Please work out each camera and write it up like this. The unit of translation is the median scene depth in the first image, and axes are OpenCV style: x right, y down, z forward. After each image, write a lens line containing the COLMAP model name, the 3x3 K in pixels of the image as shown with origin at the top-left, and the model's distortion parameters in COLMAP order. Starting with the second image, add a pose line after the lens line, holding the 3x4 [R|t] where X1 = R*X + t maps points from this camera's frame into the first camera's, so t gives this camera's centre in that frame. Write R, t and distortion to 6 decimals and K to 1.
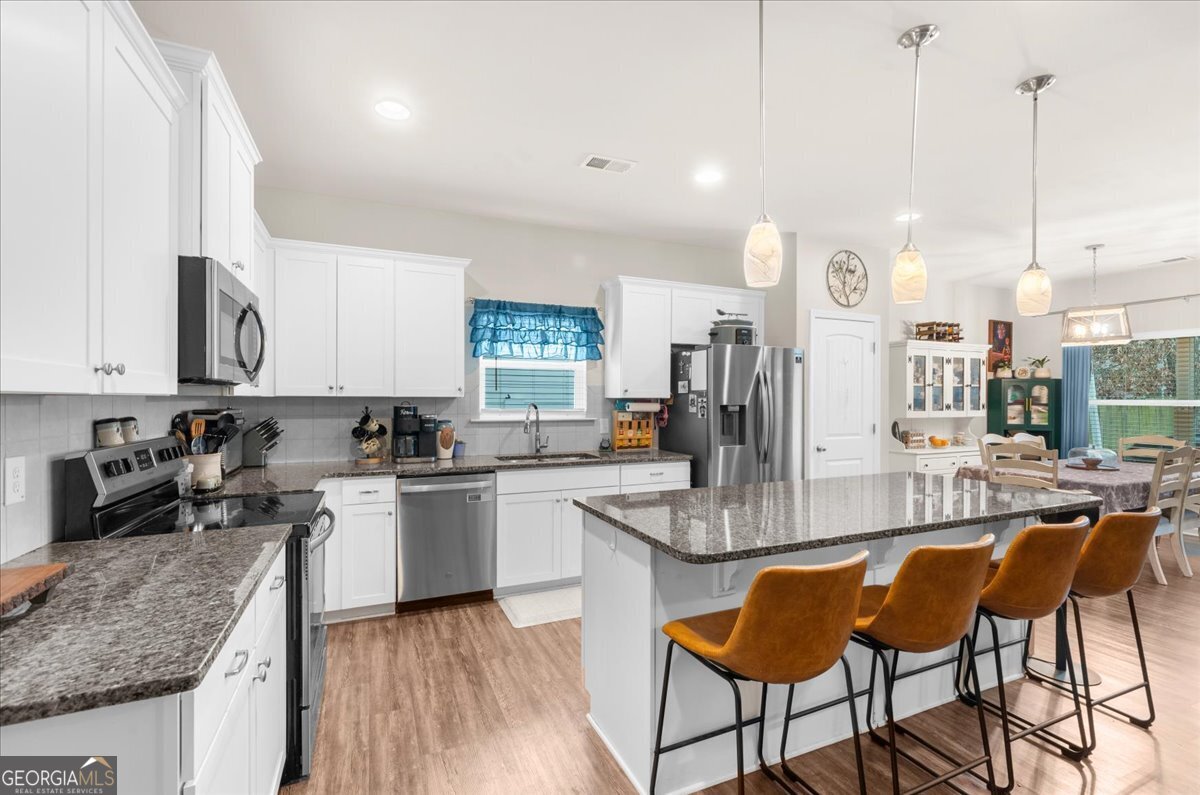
lens RADIAL K [[523.1, 0, 603.6], [0, 523.1, 405.1], [0, 0, 1]] dist [0.005211, 0.000939]
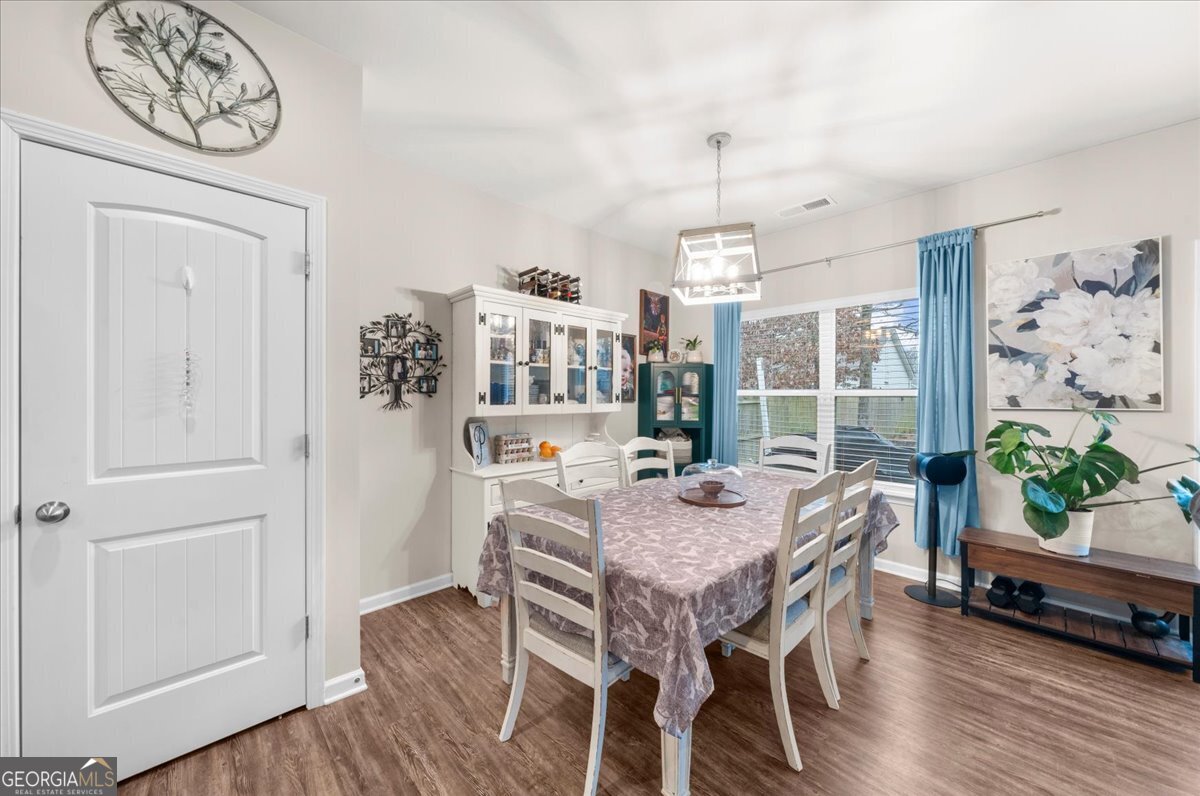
lens RADIAL K [[419.8, 0, 598.8], [0, 419.8, 394.5], [0, 0, 1]] dist [0.009314, -0.000062]
pose [[0.942007, 0.002193, 0.335586, 0.504454], [0.001804, 0.999931, -0.011598, 0.004659], [-0.335588, 0.011531, 0.941938, 0.460315]]
